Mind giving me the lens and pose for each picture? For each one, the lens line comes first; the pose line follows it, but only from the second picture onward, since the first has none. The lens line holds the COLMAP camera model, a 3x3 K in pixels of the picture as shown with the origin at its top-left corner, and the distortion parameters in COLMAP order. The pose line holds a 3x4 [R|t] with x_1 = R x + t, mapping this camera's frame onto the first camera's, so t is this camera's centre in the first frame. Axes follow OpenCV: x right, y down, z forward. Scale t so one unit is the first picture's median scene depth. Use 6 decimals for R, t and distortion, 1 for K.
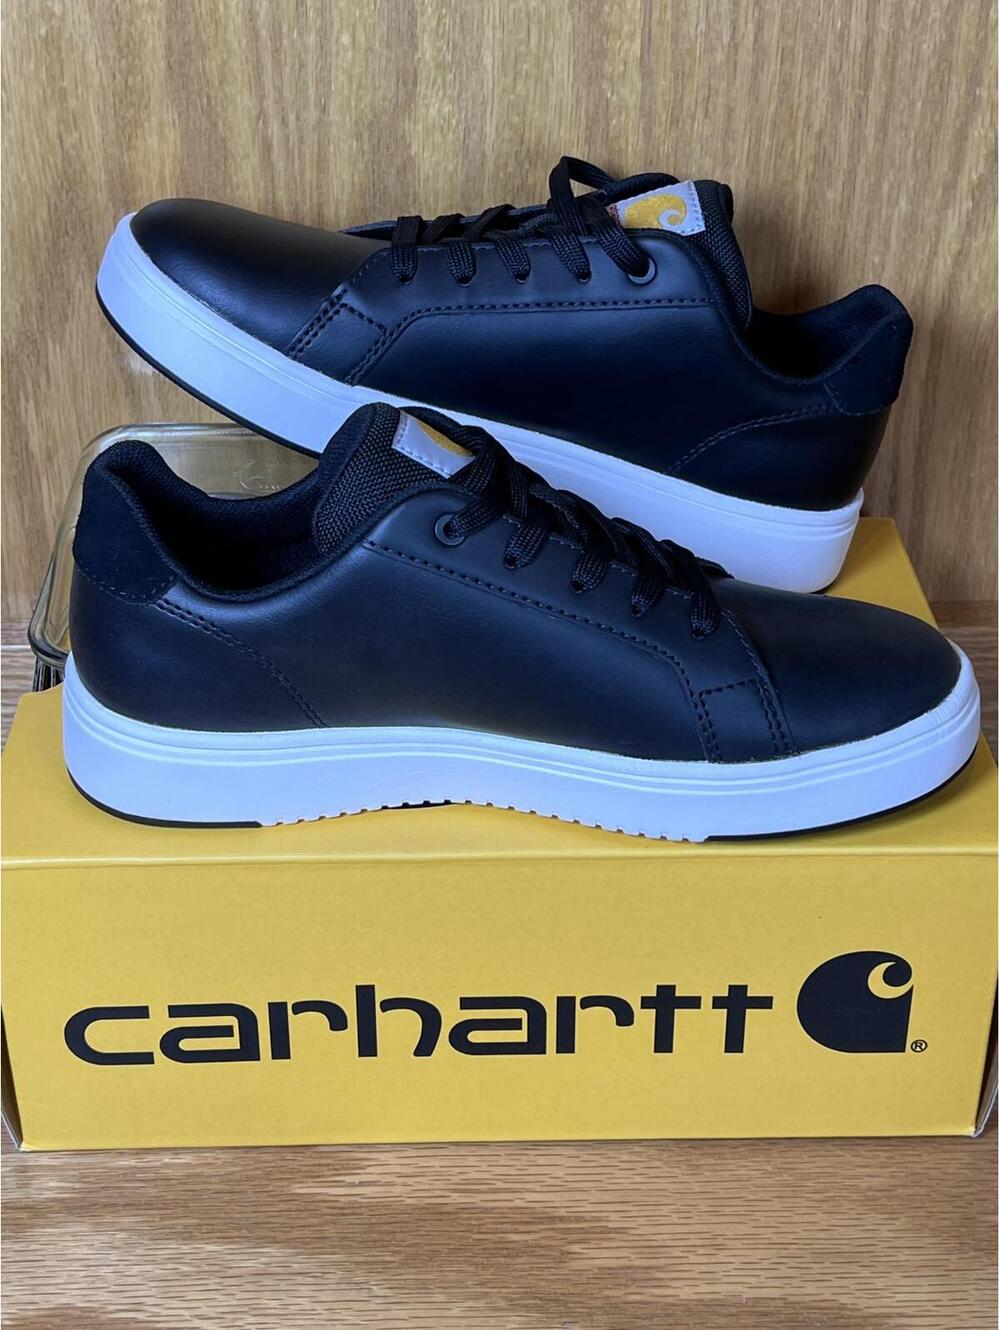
lens RADIAL K [[1990.0, 0, 500.0], [0, 1990.0, 665.0], [0, 0, 1]] dist [0.055566, -0.066564]
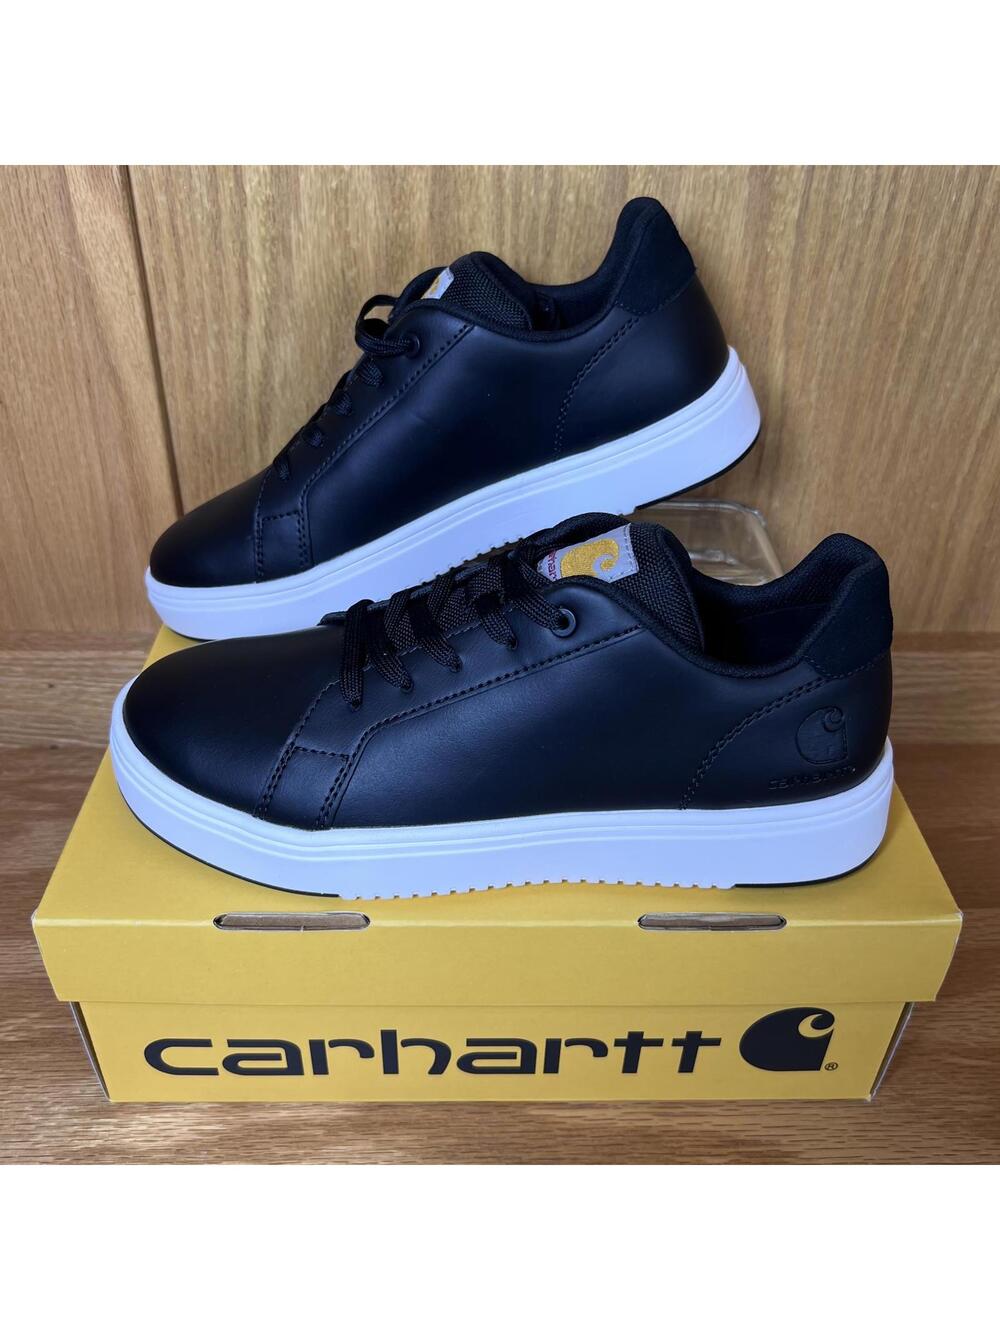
lens RADIAL K [[1032.9, 0, 500.0], [0, 1032.9, 665.0], [0, 0, 1]] dist [-0.006260, 0.003250]
pose [[0.999675, 0.021598, 0.013511, -0.123433], [-0.022386, 0.997877, 0.061151, -0.055135], [-0.012161, -0.061434, 0.998037, 0.325120]]
